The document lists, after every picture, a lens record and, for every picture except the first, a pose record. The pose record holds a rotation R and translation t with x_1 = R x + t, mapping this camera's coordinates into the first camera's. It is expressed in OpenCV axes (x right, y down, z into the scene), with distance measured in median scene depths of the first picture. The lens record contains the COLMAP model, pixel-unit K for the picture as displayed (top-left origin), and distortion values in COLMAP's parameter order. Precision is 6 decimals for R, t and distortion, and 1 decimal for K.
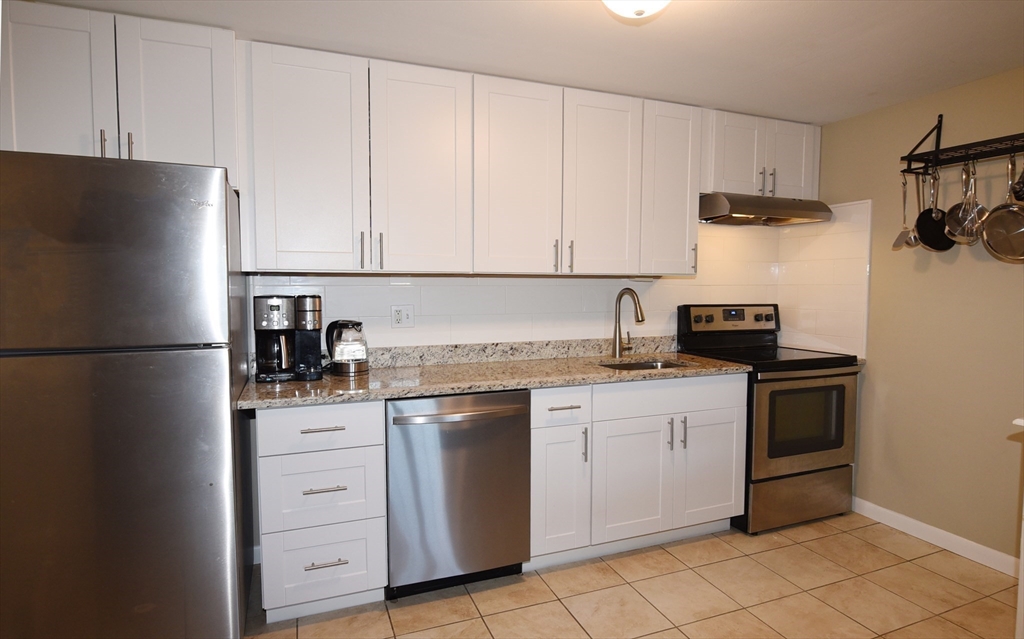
lens RADIAL K [[563.8, 0, 528.1], [0, 563.8, 313.0], [0, 0, 1]] dist [-0.008023, -0.001429]
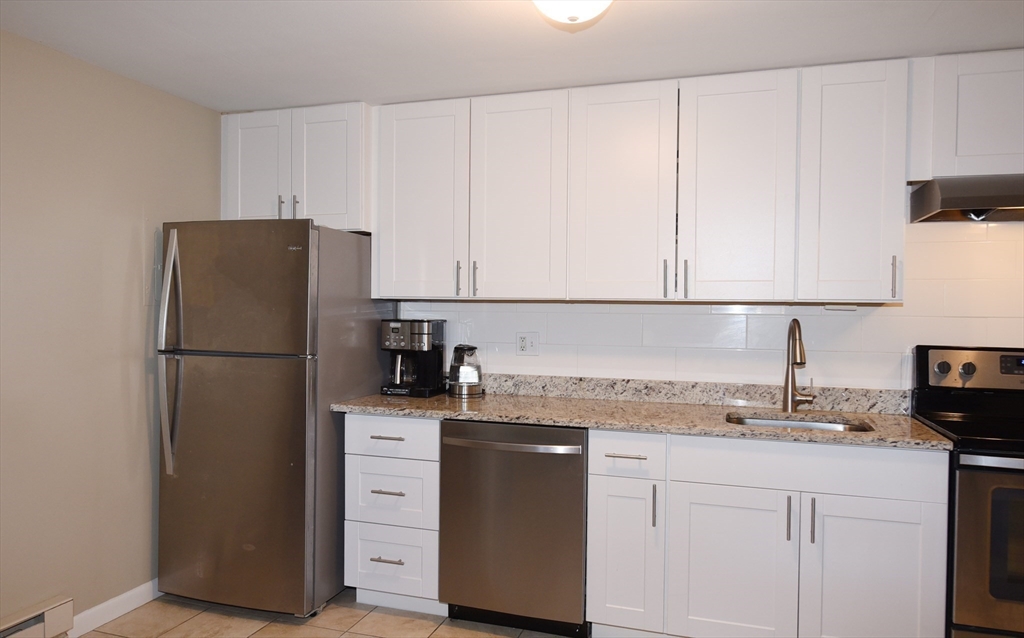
lens RADIAL K [[703.7, 0, 508.6], [0, 703.7, 312.2], [0, 0, 1]] dist [-0.002375, 0.005784]
pose [[0.760655, 0.009559, -0.649085, 0.540640], [-0.042999, 0.998438, -0.035685, -0.003903], [0.647730, 0.055054, 0.759878, 0.051371]]
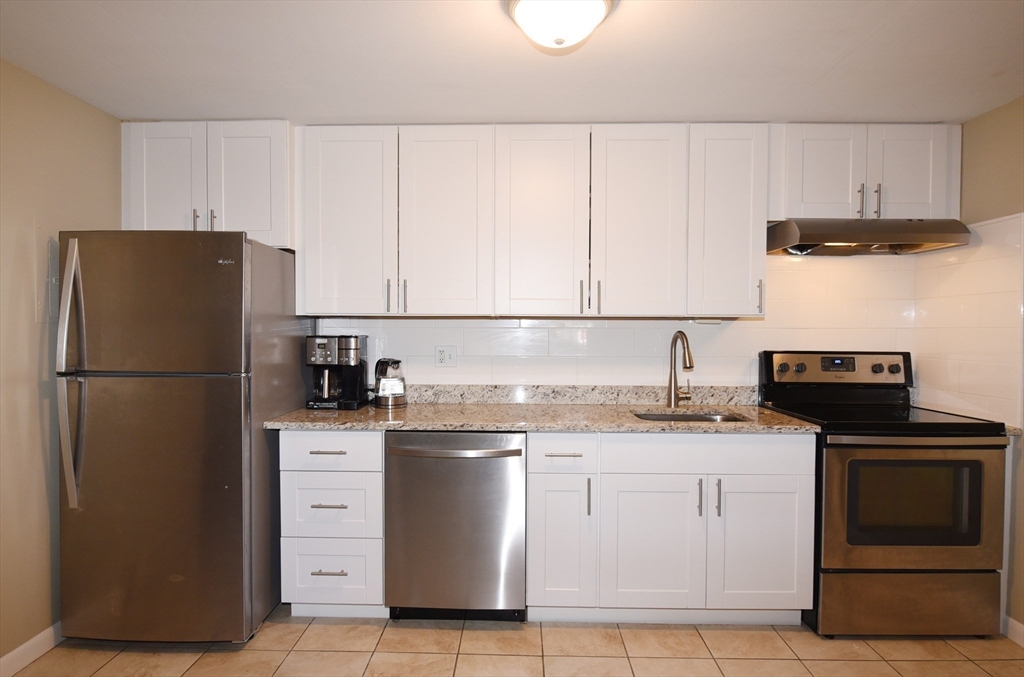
lens RADIAL K [[556.3, 0, 506.3], [0, 556.3, 333.9], [0, 0, 1]] dist [-0.007327, -0.004461]
pose [[0.915081, 0.004872, -0.403241, 0.309273], [-0.022332, 0.999005, -0.038609, 0.001376], [0.402651, 0.044335, 0.914279, 0.075981]]
